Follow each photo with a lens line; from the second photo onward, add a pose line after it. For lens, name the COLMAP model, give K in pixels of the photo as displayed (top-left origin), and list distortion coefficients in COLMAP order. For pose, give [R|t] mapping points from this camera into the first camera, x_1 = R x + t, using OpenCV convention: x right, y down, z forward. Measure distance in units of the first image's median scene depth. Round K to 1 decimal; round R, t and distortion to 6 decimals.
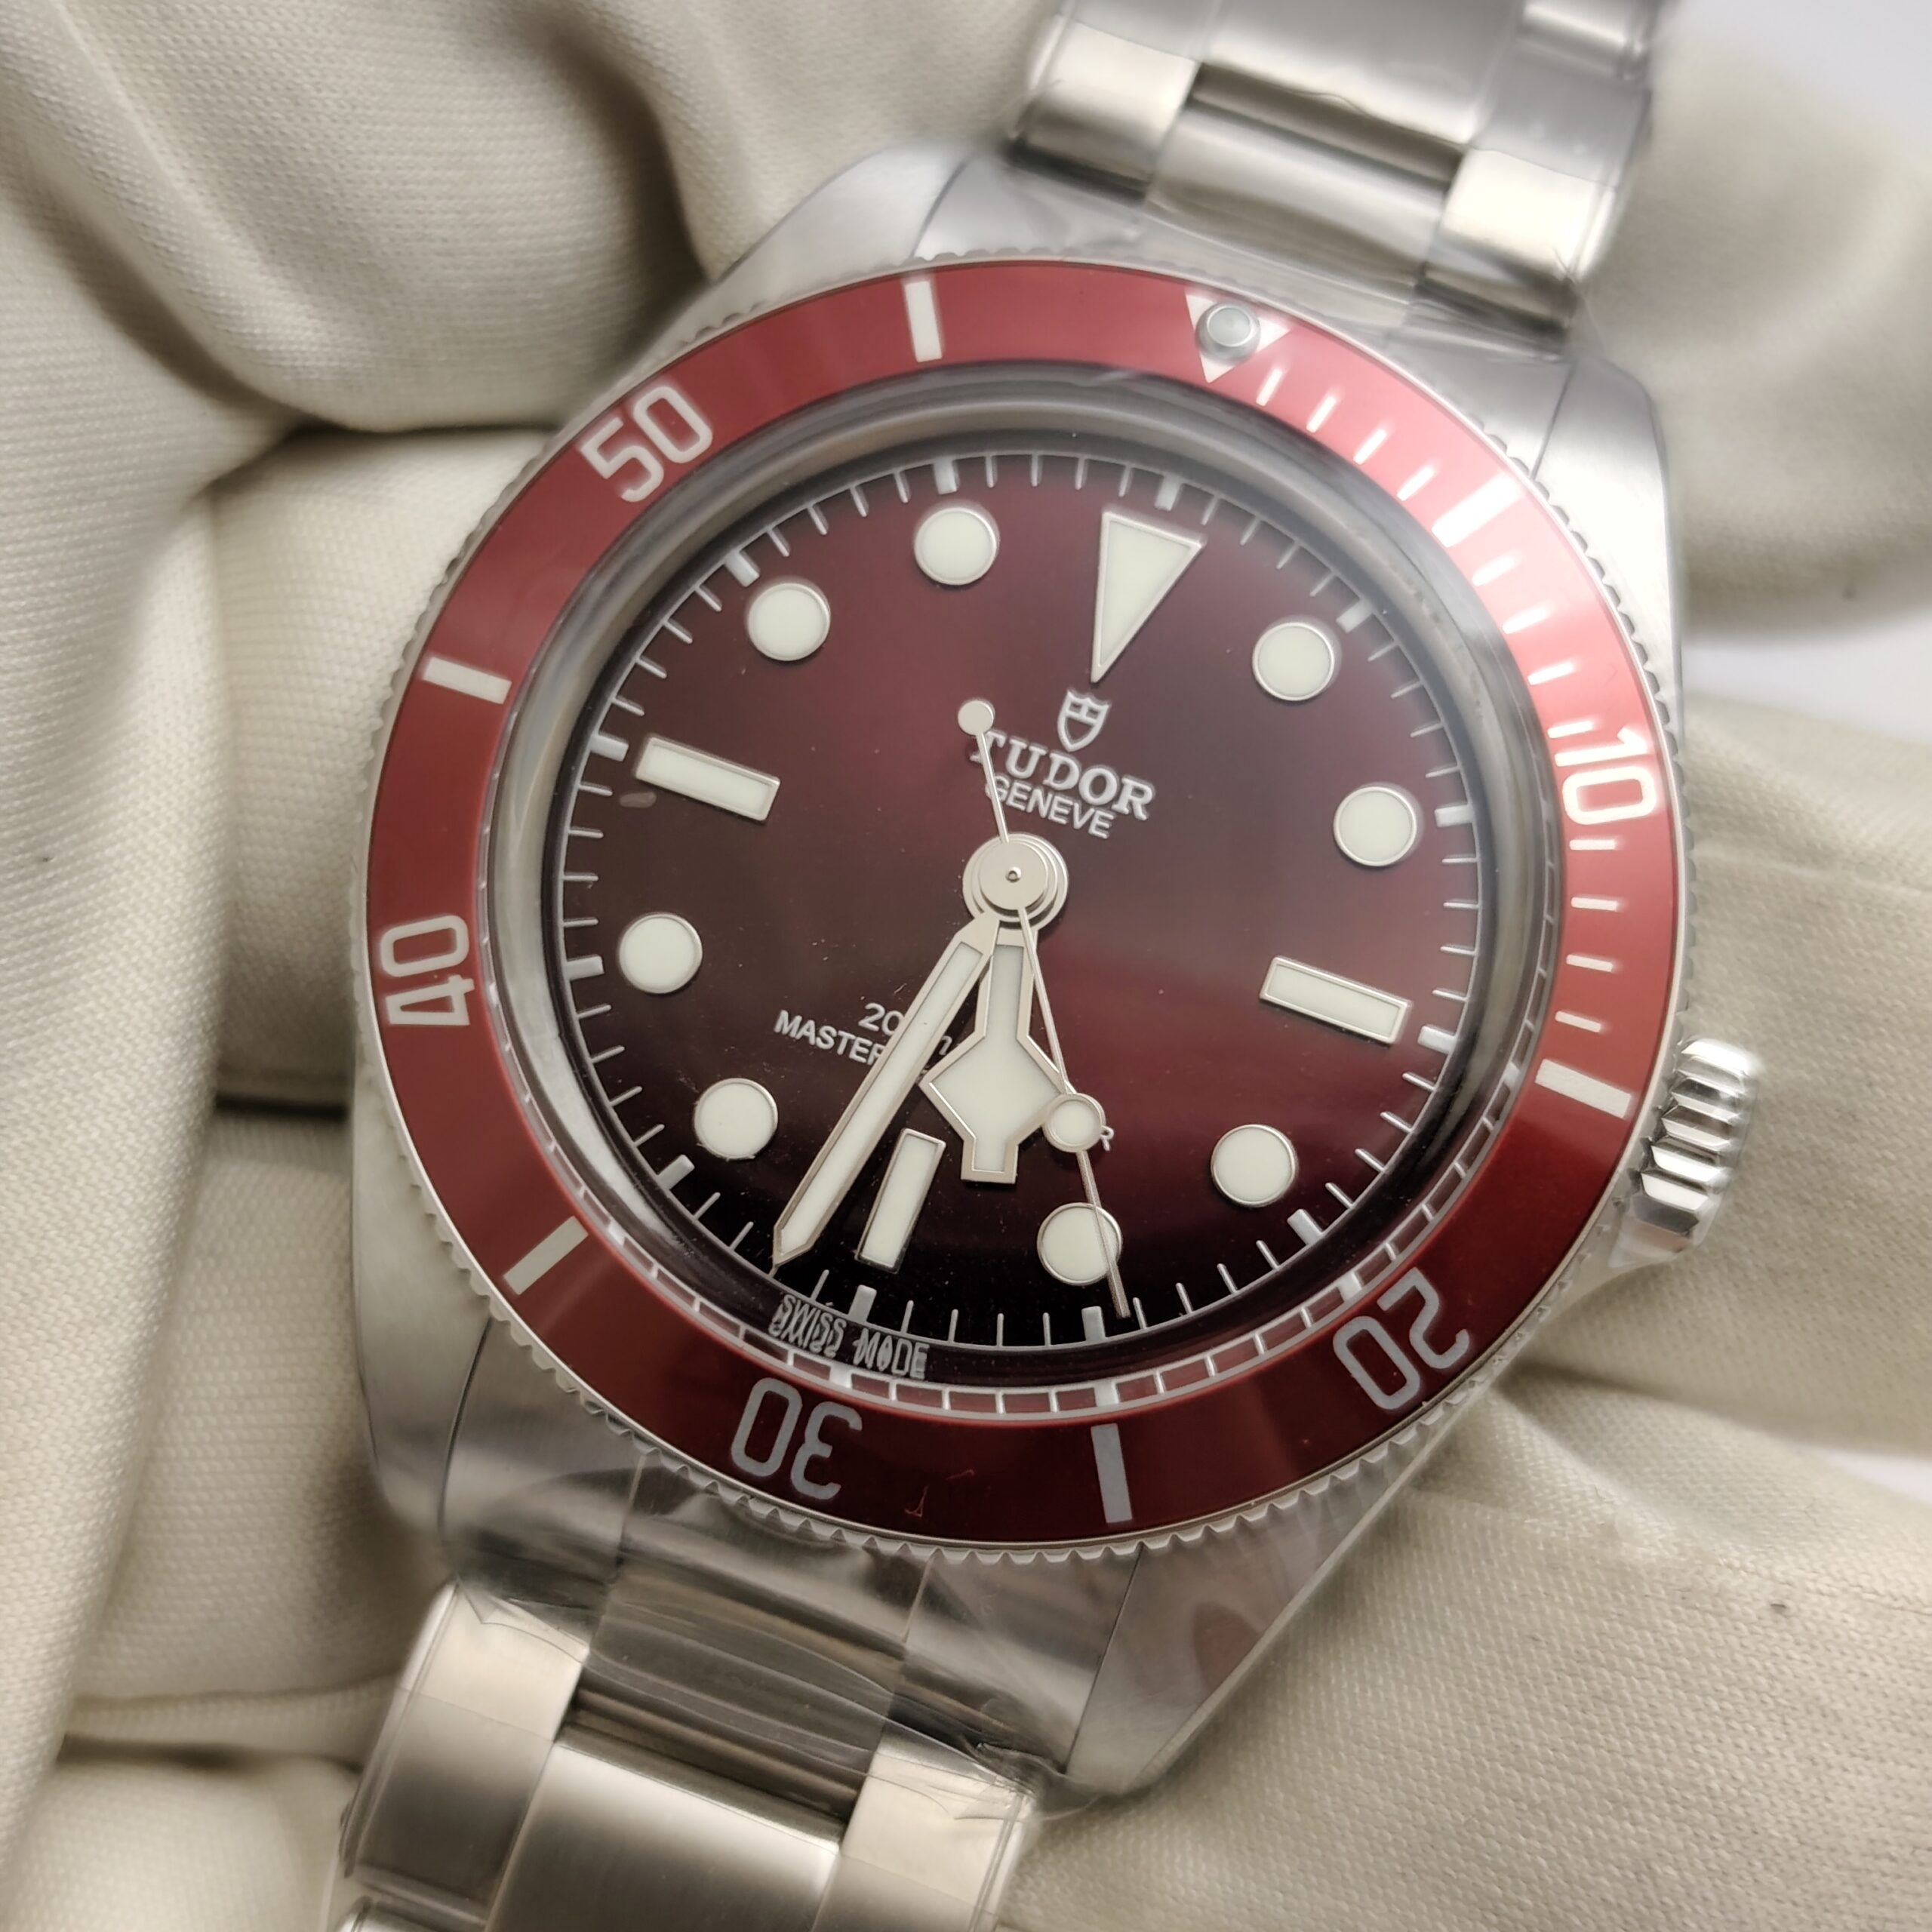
lens RADIAL K [[4206.6, 0, 966.0], [0, 4206.6, 966.0], [0, 0, 1]] dist [0.164290, -1.933707]
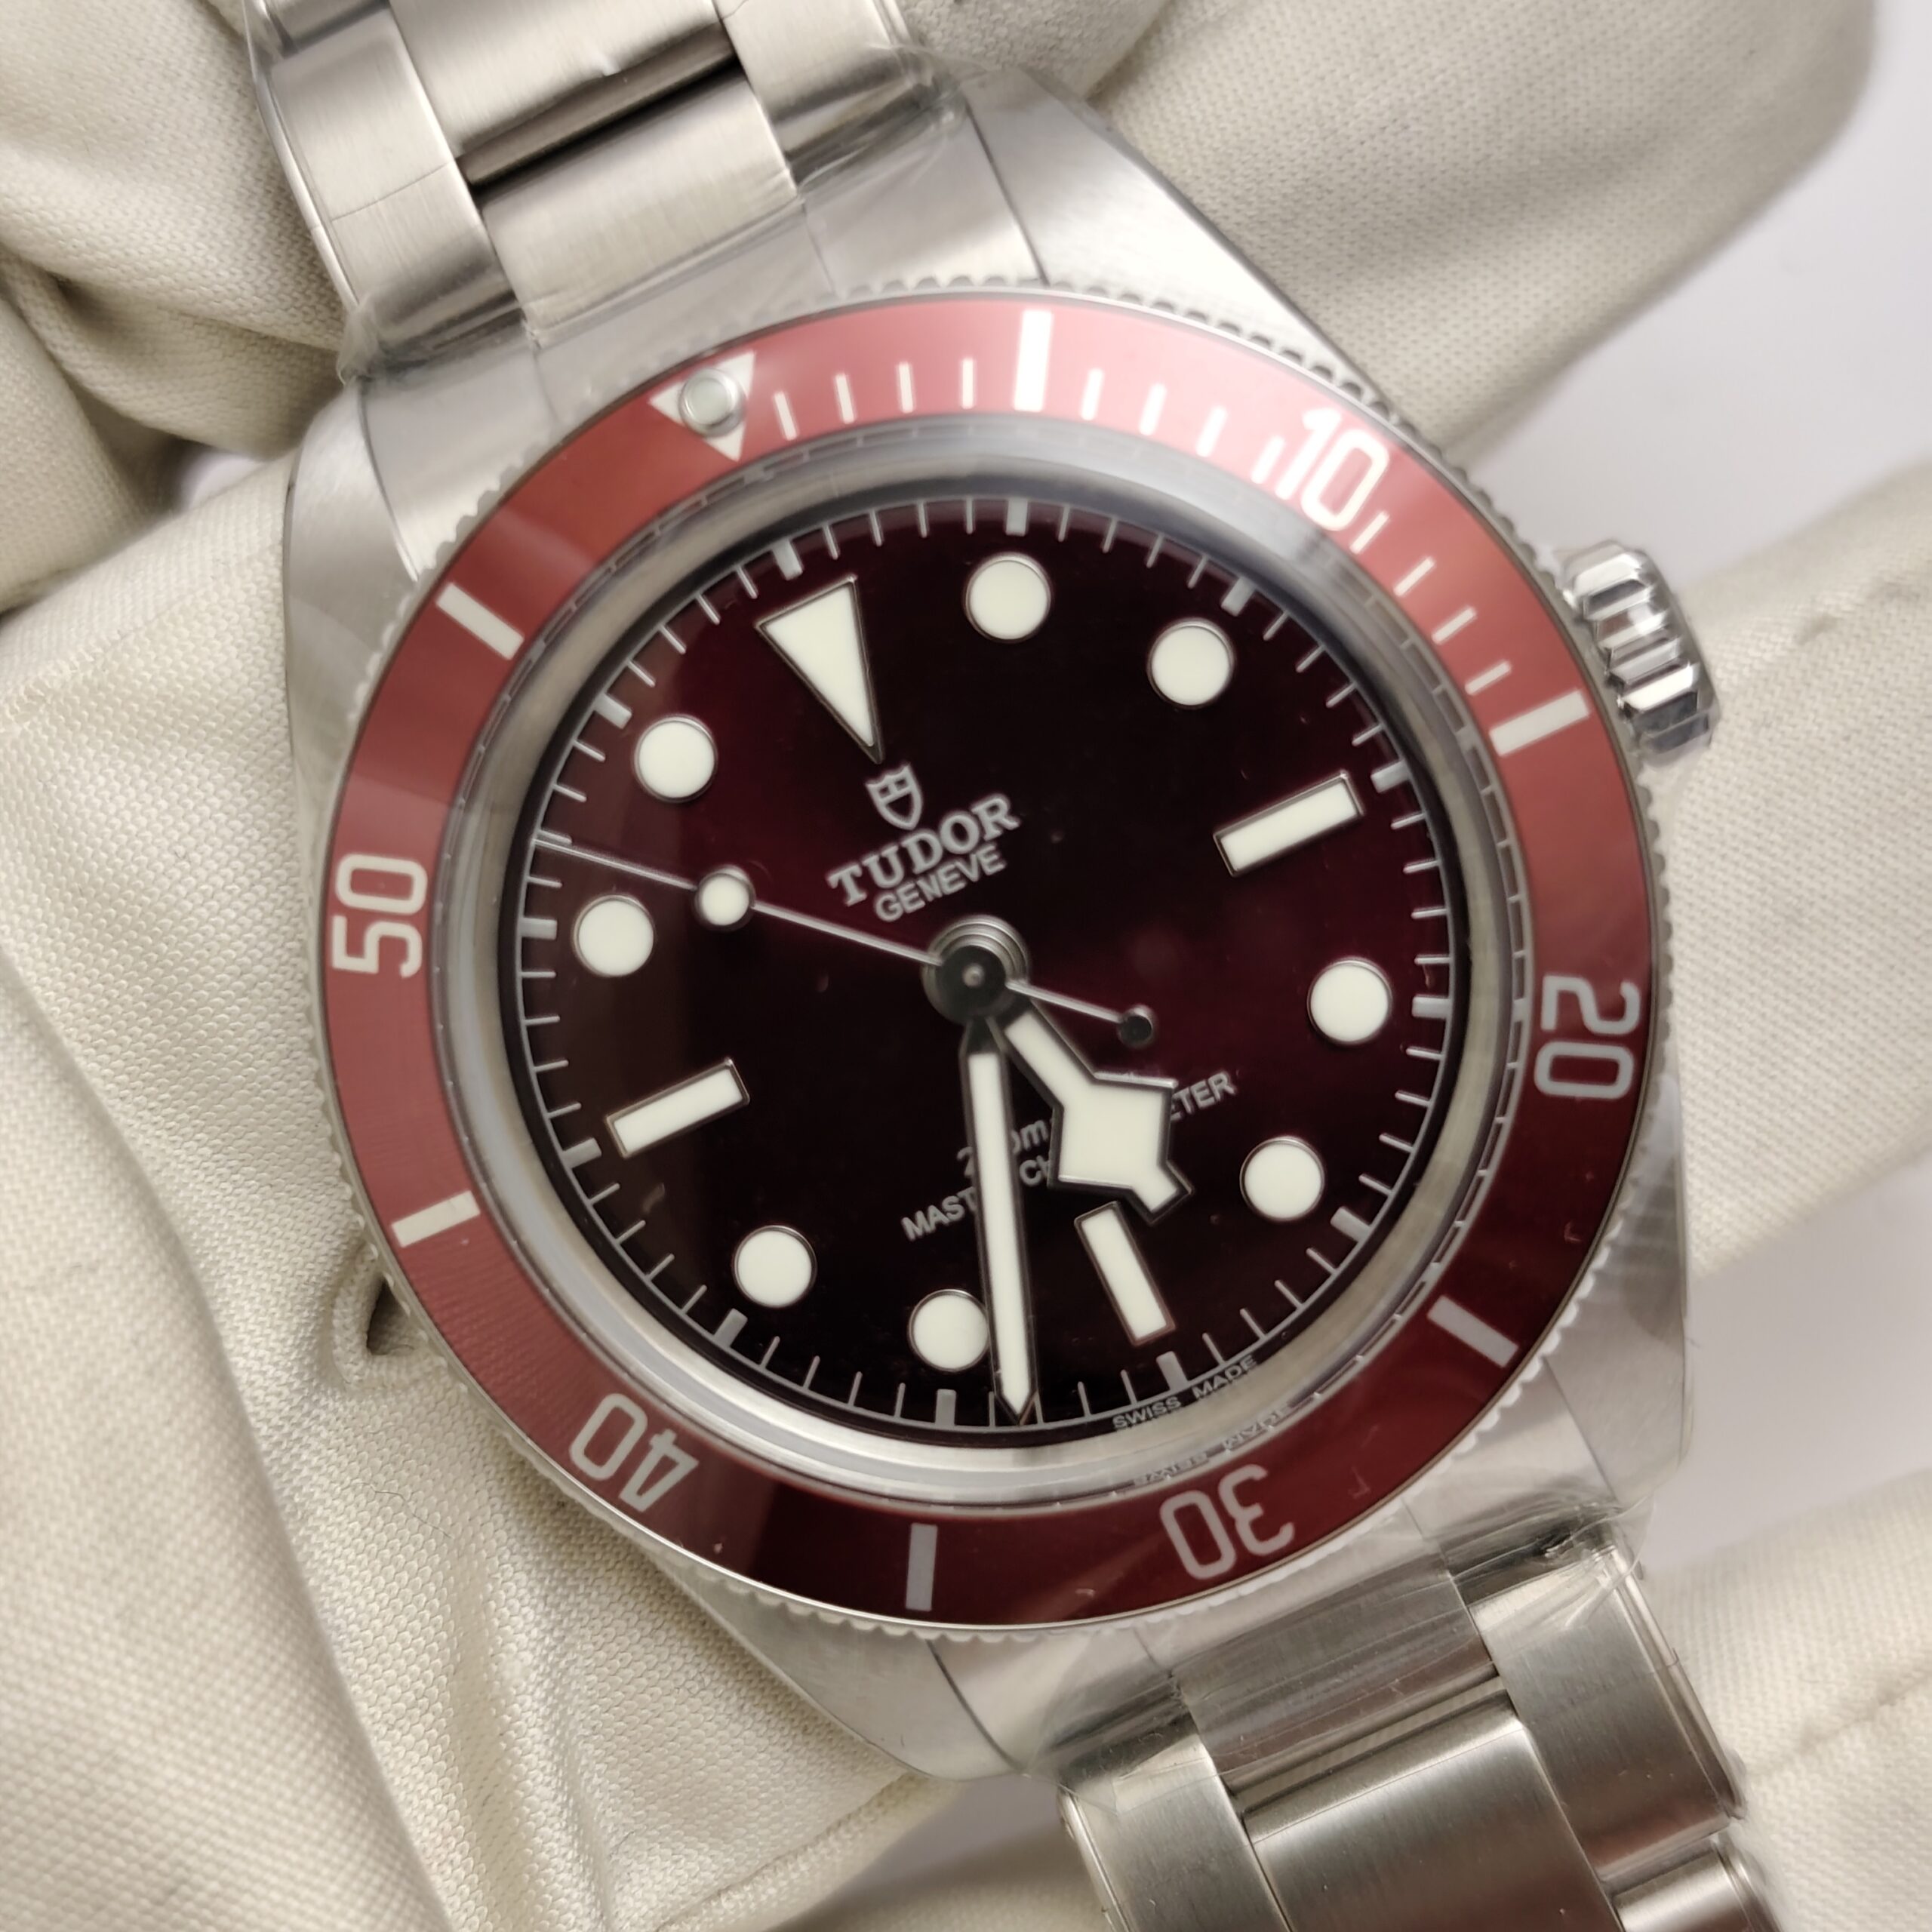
lens RADIAL K [[4206.6, 0, 966.0], [0, 4206.6, 966.0], [0, 0, 1]] dist [0.164290, -1.933707]
pose [[0.696700, -0.710487, -0.099081, 0.107491], [0.712247, 0.668637, 0.213607, -0.230155], [-0.085516, -0.219390, 0.971882, 0.046502]]
